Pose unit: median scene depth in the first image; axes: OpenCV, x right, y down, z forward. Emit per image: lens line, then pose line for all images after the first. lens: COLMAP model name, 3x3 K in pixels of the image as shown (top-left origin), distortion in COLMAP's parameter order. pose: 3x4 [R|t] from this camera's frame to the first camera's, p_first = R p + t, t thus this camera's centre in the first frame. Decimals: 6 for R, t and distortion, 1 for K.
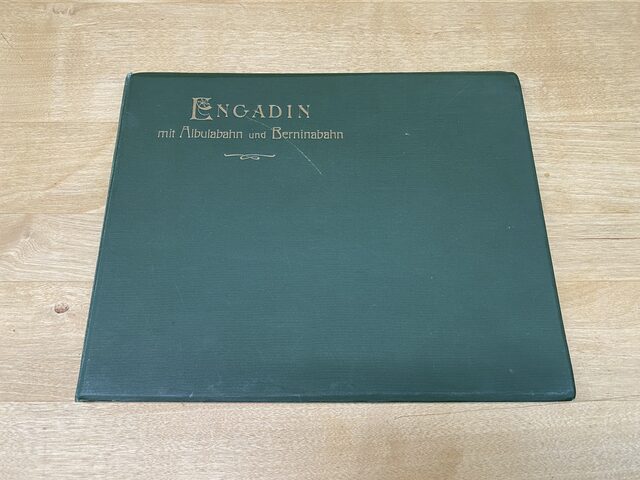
lens RADIAL K [[484.6, 0, 320.0], [0, 484.6, 240.0], [0, 0, 1]] dist [-0.003266, 0.005739]
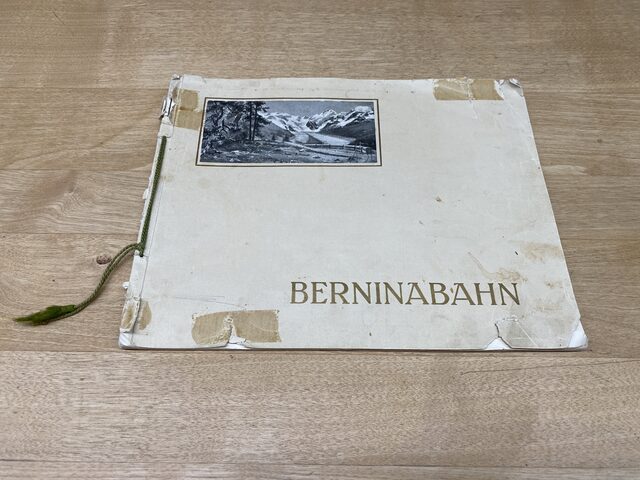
lens RADIAL K [[484.6, 0, 320.0], [0, 484.6, 240.0], [0, 0, 1]] dist [-0.003266, 0.005739]
pose [[0.999928, 0.011382, -0.003730, -0.102732], [-0.011741, 0.993057, -0.117048, 0.204907], [0.002372, 0.117083, 0.993119, 0.047653]]
